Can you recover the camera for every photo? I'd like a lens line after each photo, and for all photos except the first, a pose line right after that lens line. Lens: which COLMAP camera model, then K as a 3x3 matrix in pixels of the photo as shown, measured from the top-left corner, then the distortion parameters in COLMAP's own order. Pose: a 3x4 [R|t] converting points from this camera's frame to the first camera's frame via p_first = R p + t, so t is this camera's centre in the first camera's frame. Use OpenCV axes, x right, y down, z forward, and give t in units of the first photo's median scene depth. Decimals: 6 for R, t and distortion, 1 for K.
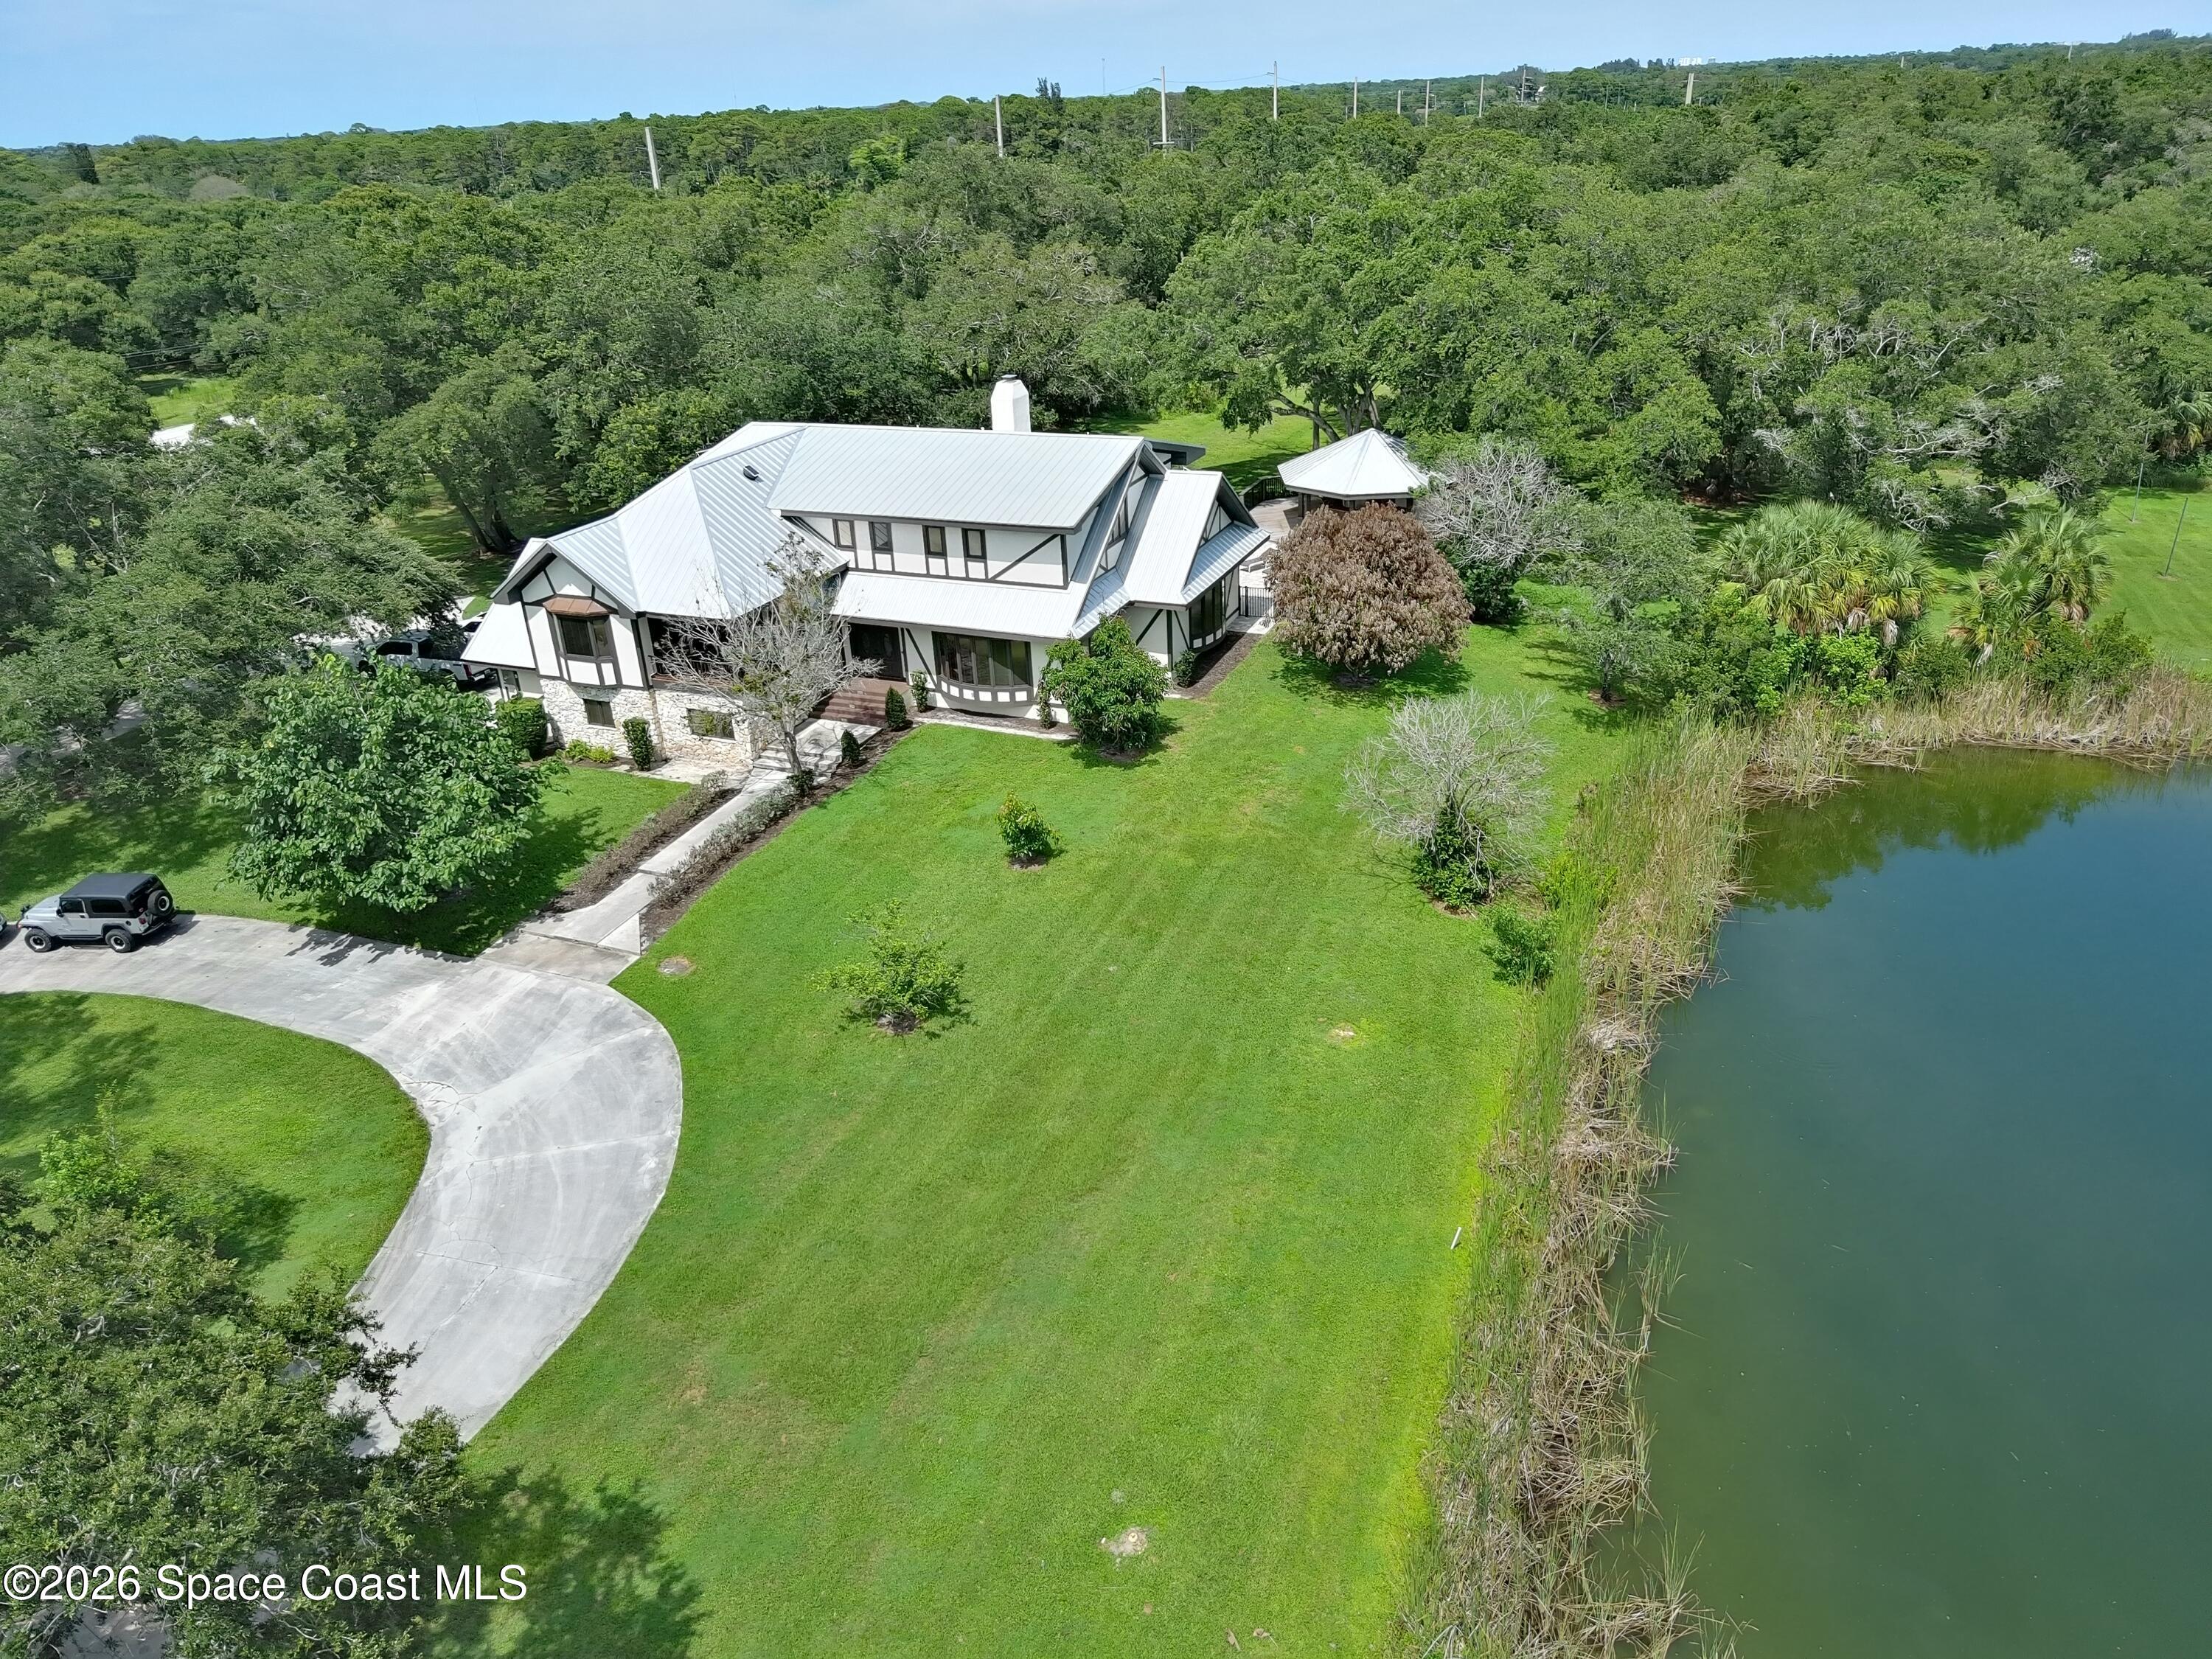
lens RADIAL K [[1525.6, 0, 1098.3], [0, 1525.6, 817.1], [0, 0, 1]] dist [0.009055, -0.000915]
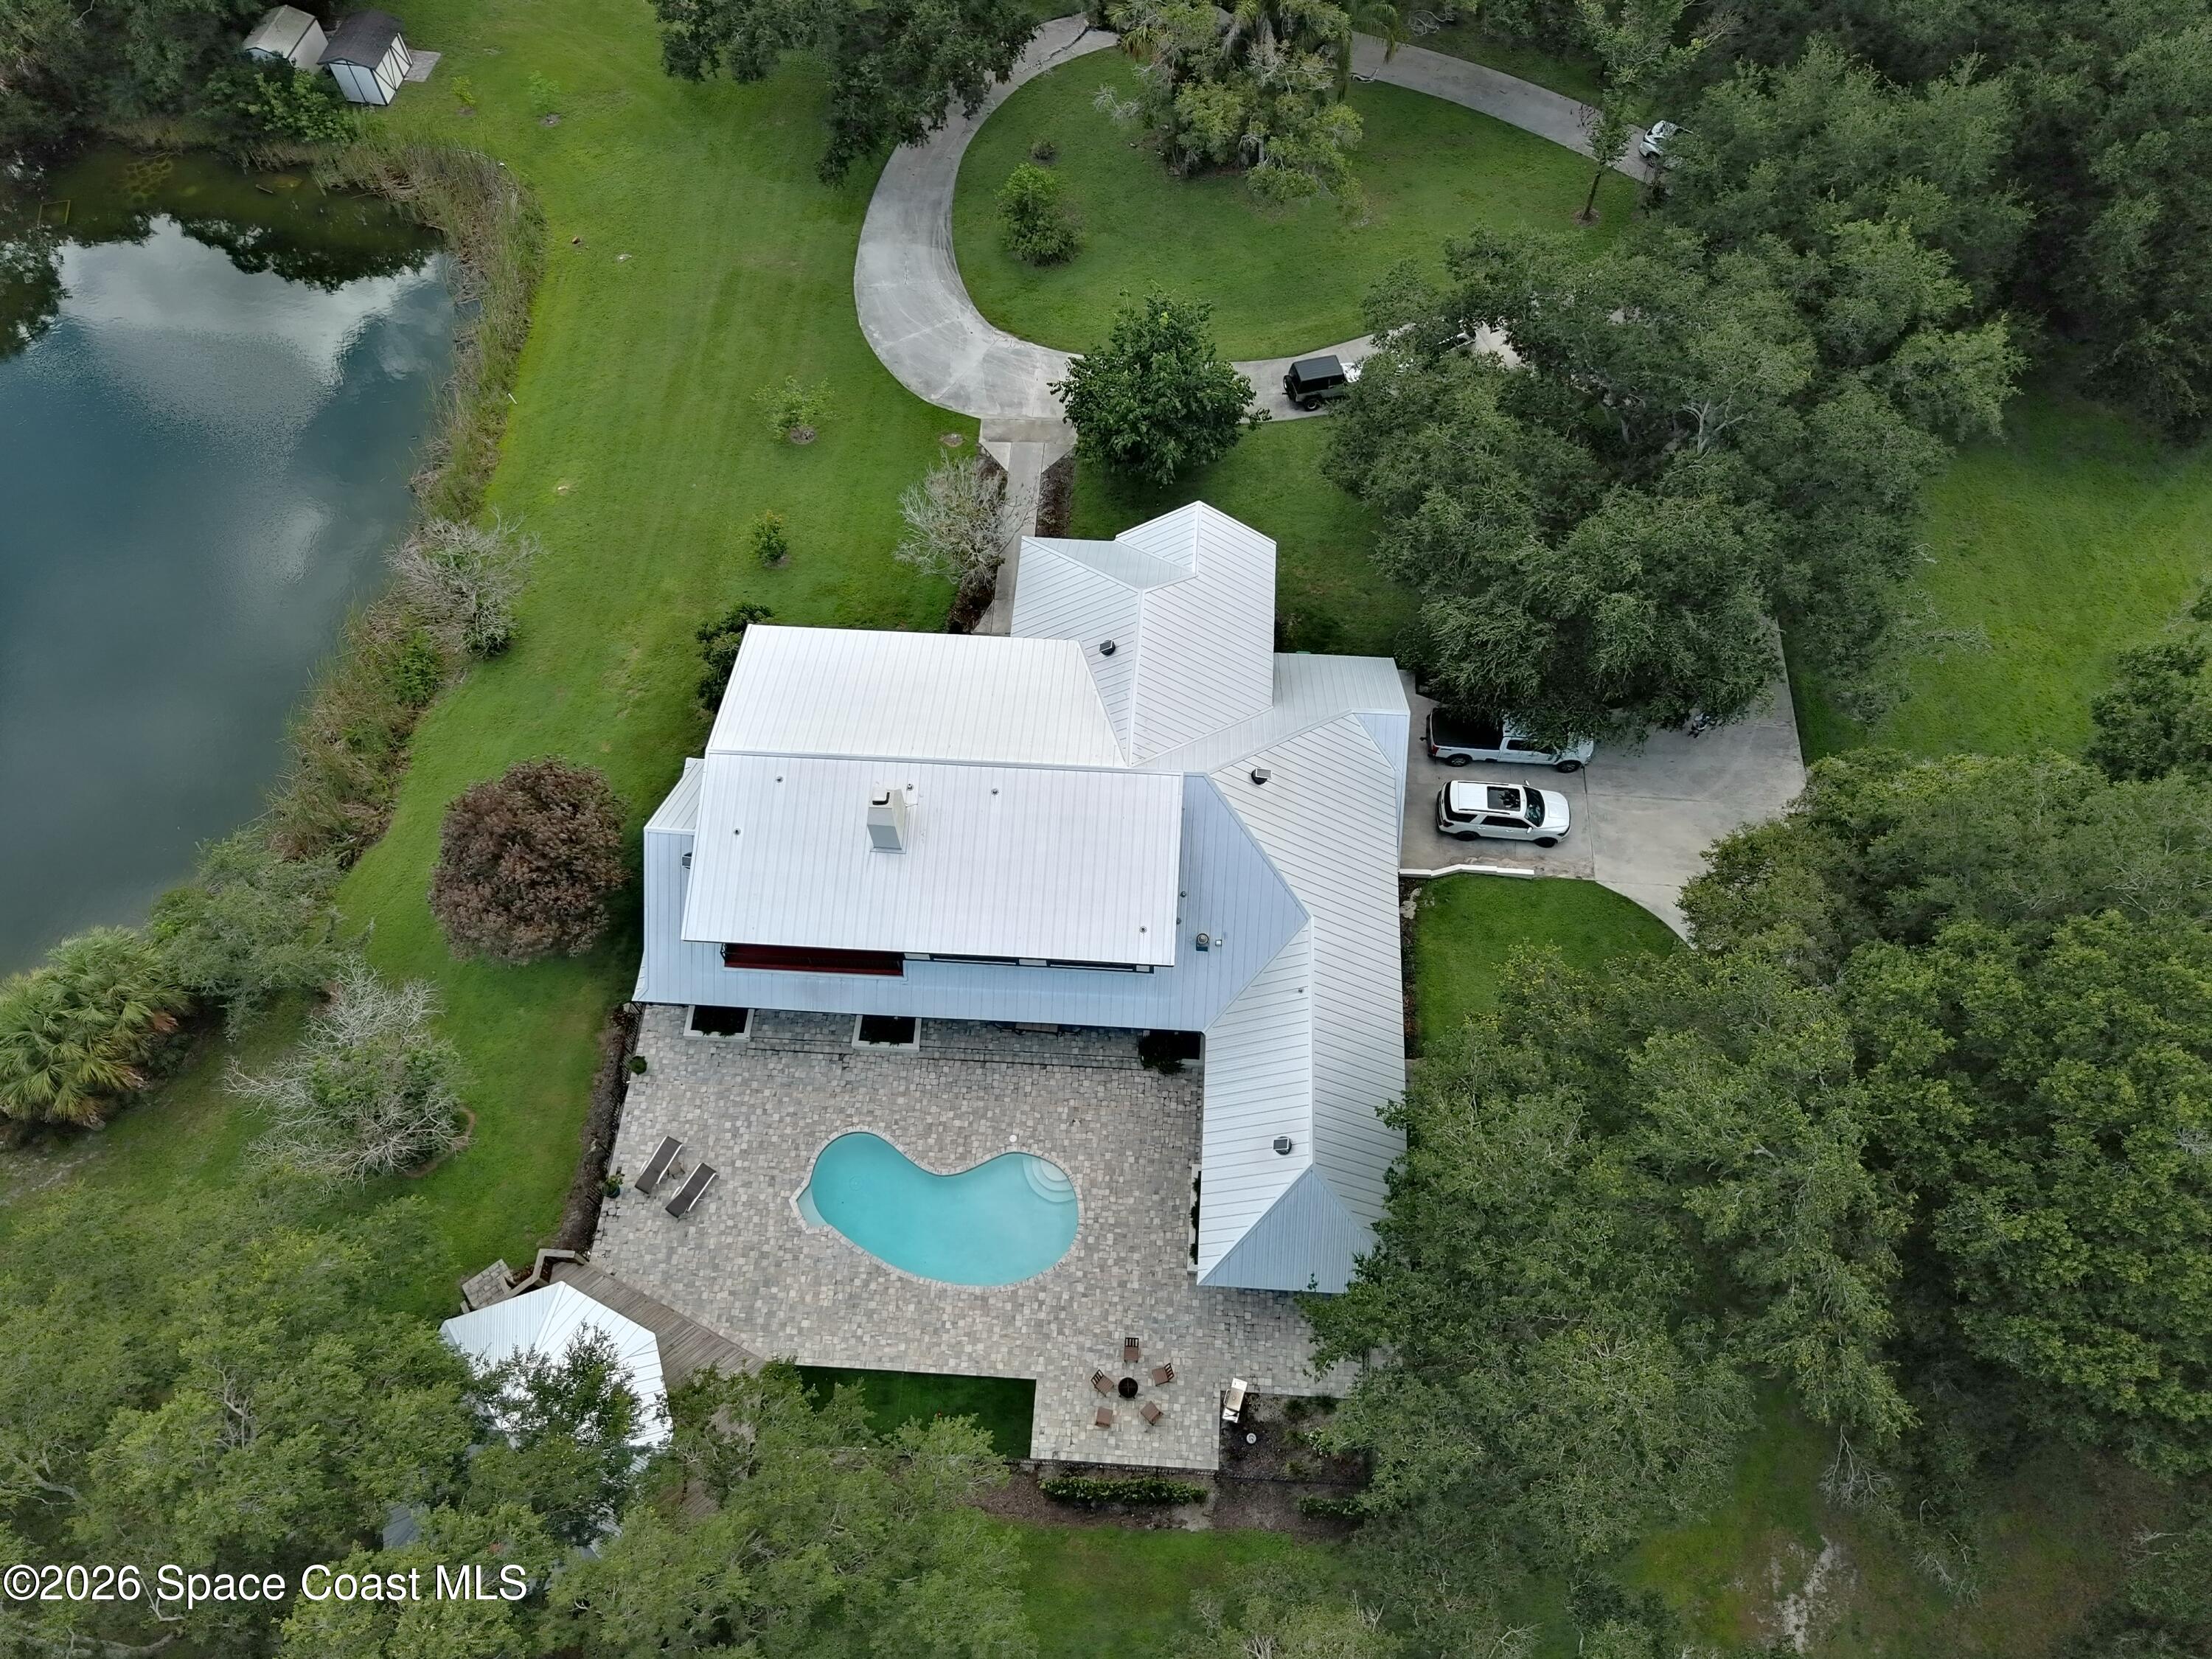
lens RADIAL K [[1525.6, 0, 1100.2], [0, 1525.6, 825.2], [0, 0, 1]] dist [0.009055, -0.000915]
pose [[-0.938764, 0.326596, -0.109803, -0.082137], [-0.092102, 0.069229, 0.993340, -1.252216], [0.332023, 0.942625, -0.034909, 1.202656]]
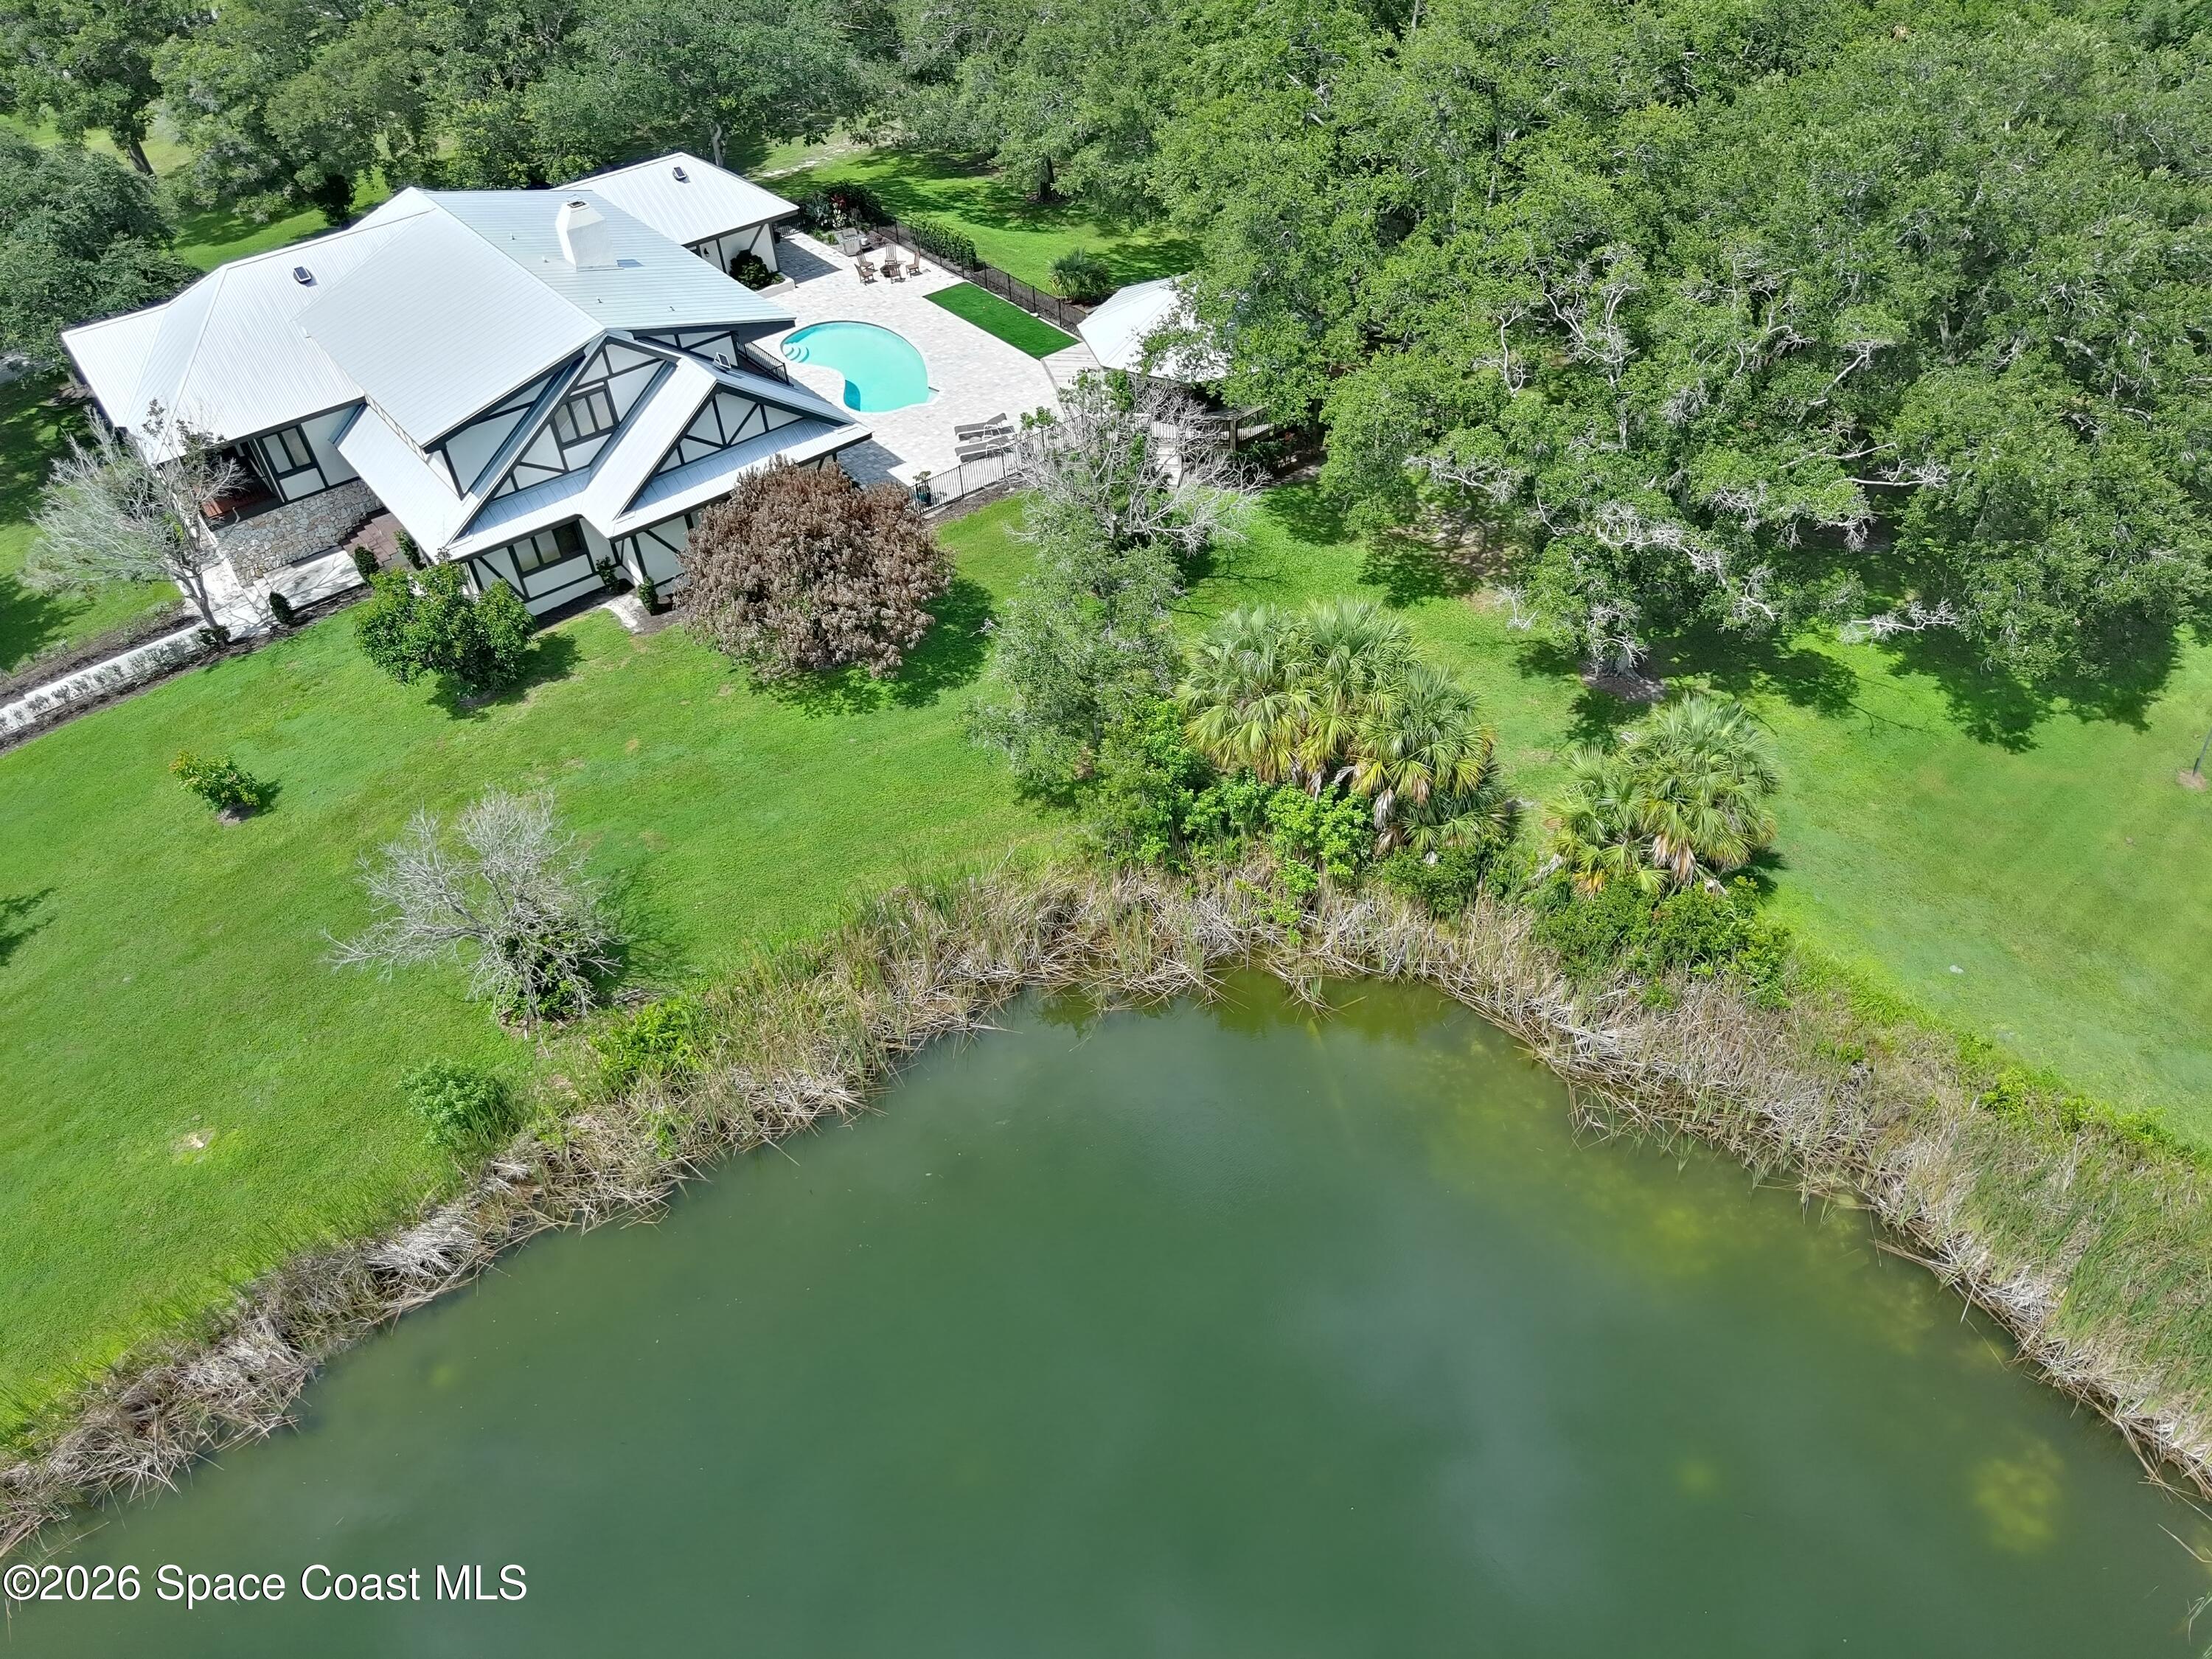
lens RADIAL K [[1525.6, 0, 1102.9], [0, 1525.6, 817.2], [0, 0, 1]] dist [0.009055, -0.000915]
pose [[0.882151, 0.316405, -0.348852, 0.684771], [-0.190557, 0.917166, 0.349992, -0.363103], [0.430694, -0.242269, 0.869372, 0.322249]]
